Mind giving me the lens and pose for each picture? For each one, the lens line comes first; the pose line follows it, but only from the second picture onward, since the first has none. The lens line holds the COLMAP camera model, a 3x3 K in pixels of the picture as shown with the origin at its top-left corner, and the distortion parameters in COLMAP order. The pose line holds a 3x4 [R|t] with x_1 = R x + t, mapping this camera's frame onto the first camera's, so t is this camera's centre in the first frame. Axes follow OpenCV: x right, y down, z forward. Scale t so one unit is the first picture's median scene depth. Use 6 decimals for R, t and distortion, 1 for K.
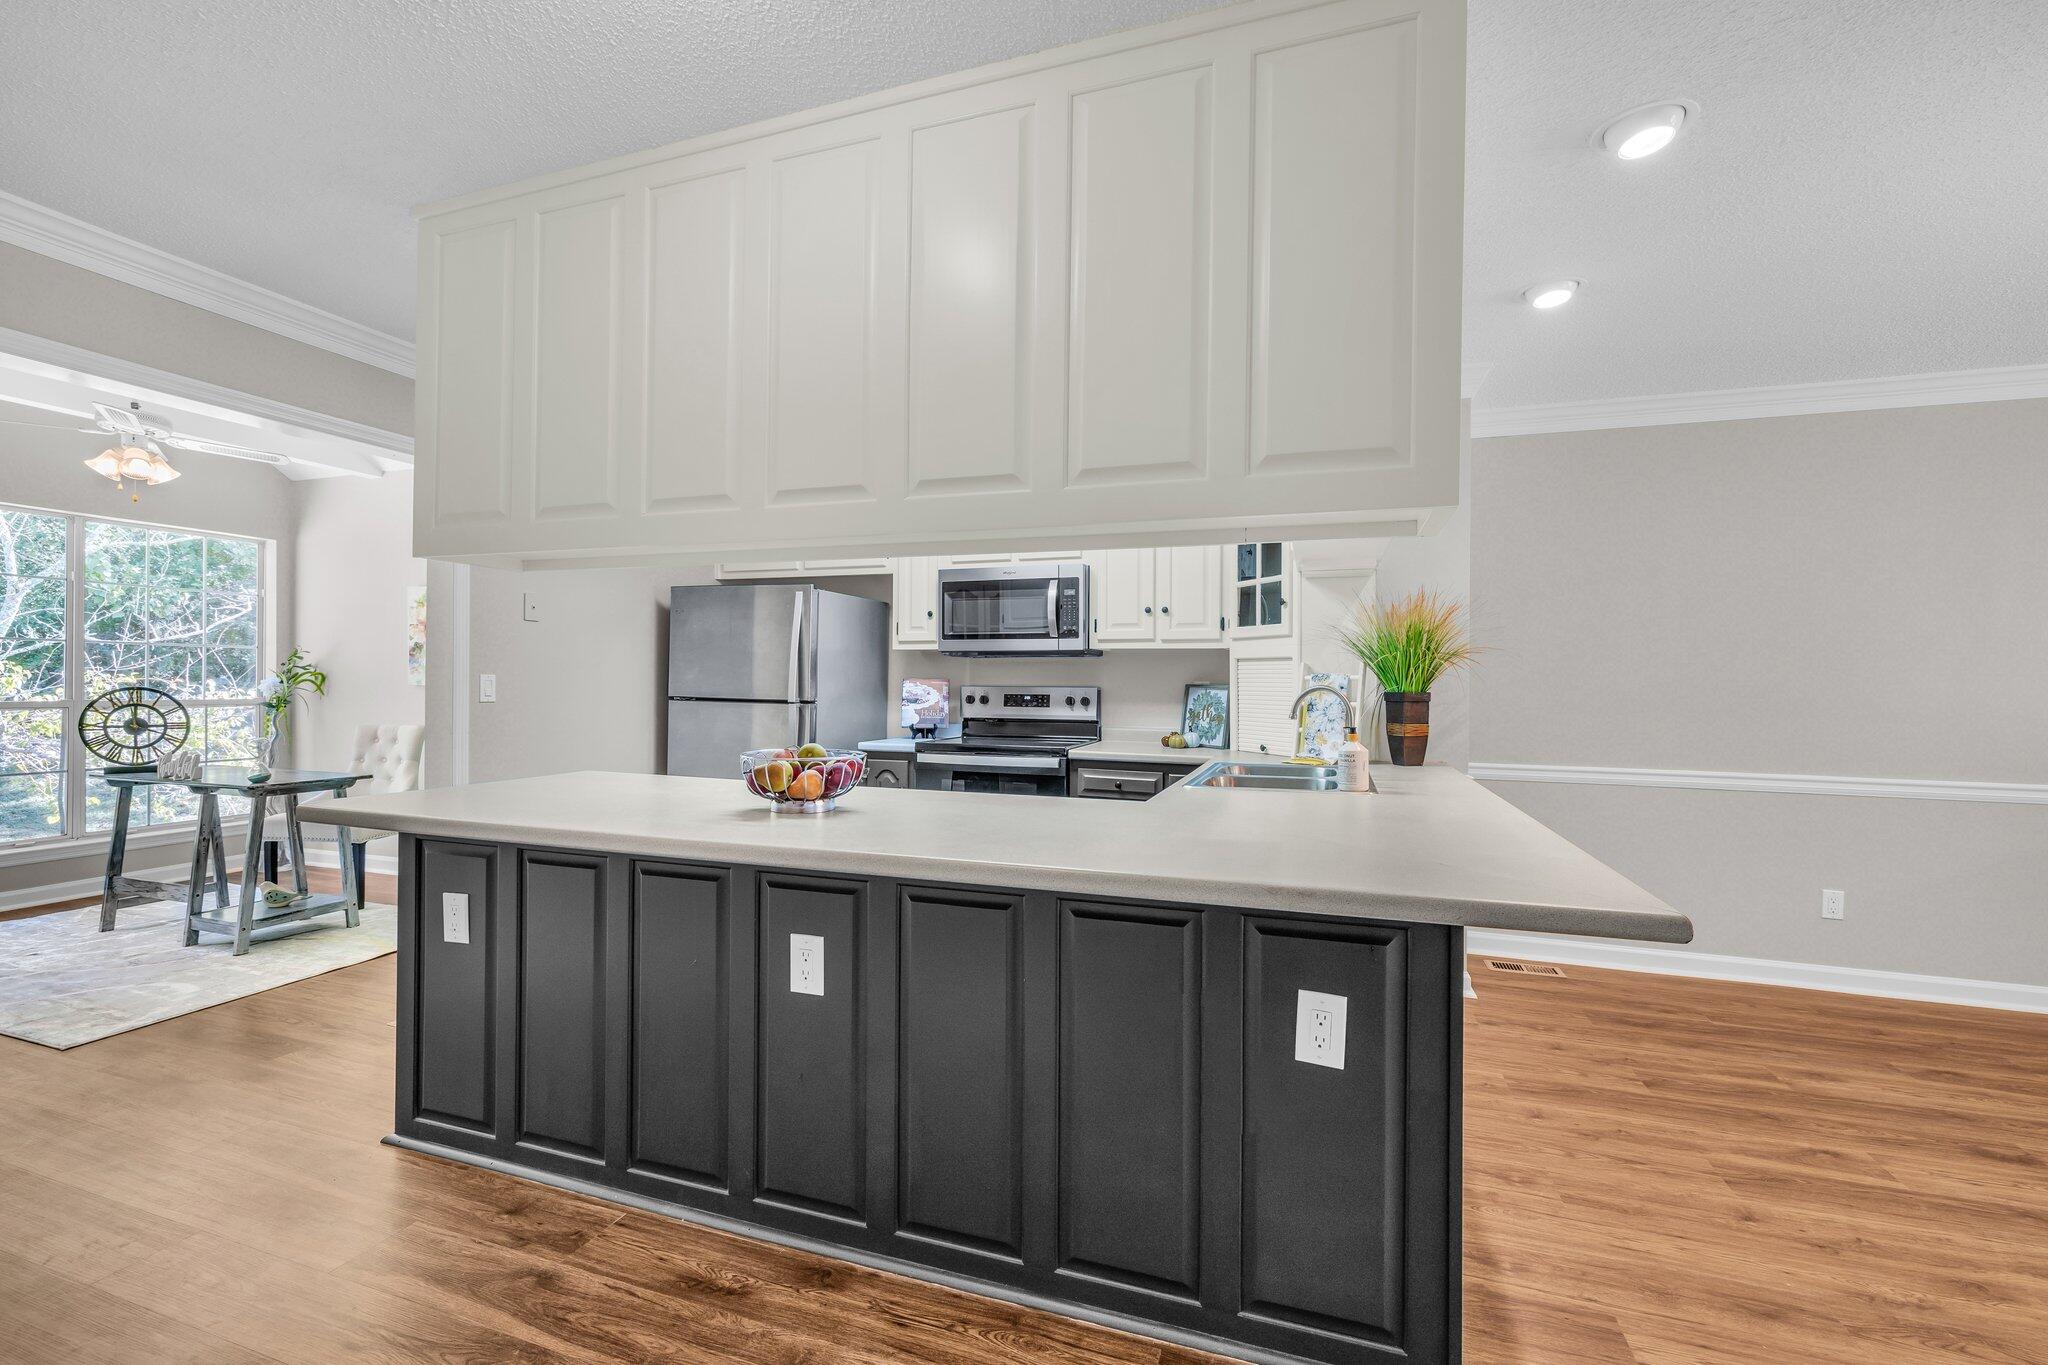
lens RADIAL K [[867.4, 0, 1033.5], [0, 867.4, 682.9], [0, 0, 1]] dist [-0.000869, -0.000107]
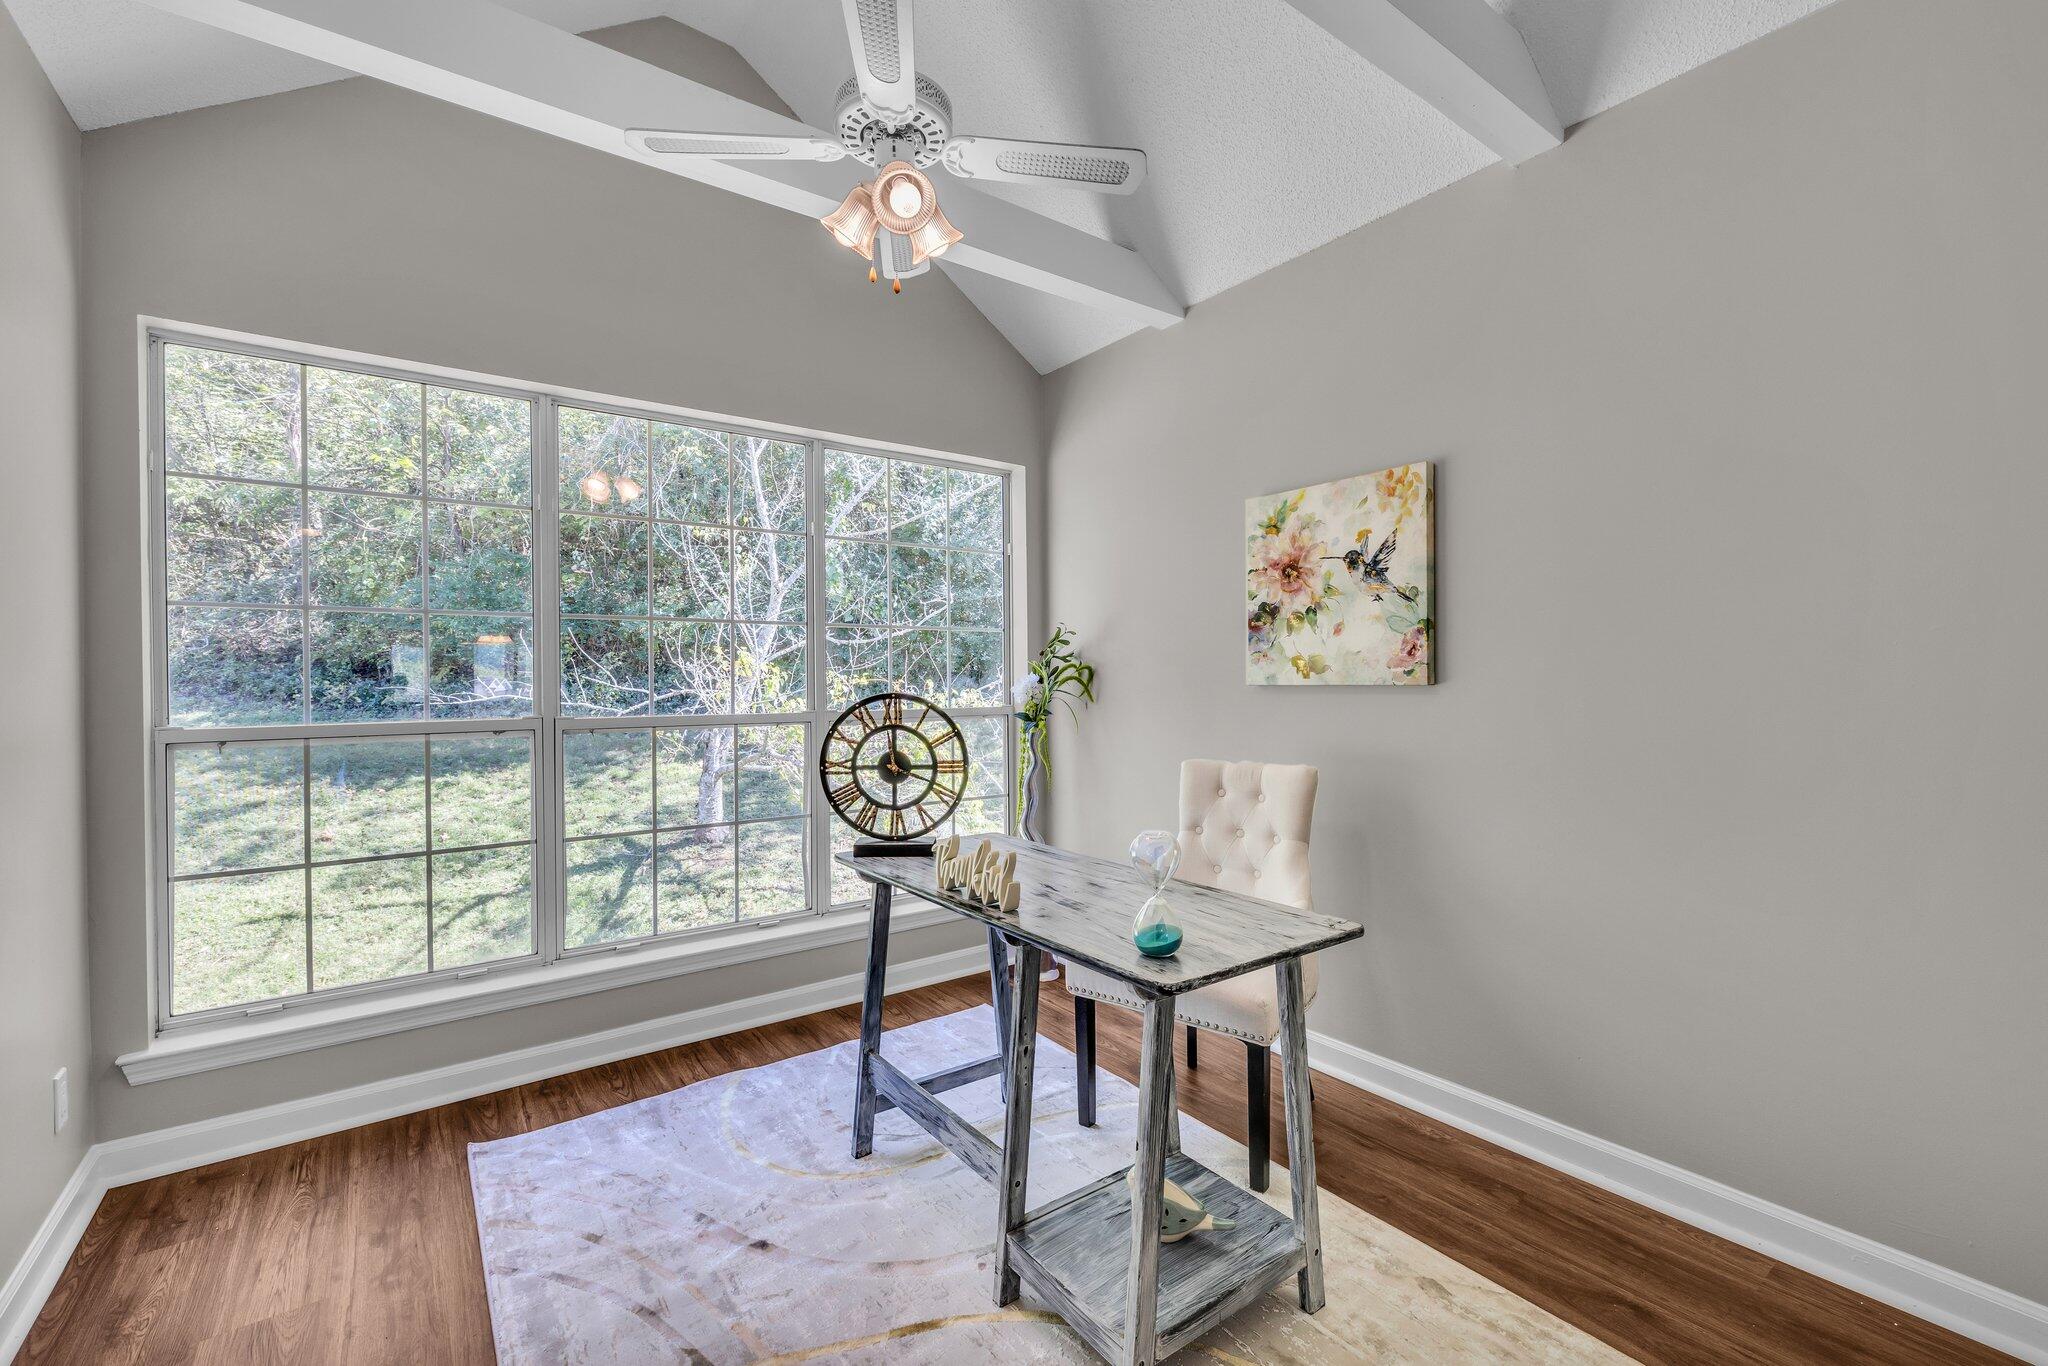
lens RADIAL K [[862.7, 0, 1024.0], [0, 862.7, 683.0], [0, 0, 1]] dist [0.002221, 0.000229]
pose [[0.821597, -0.009779, -0.569985, -0.656682], [0.012828, 0.999917, 0.001336, -0.000954], [0.569925, -0.008409, 0.821654, 0.599920]]
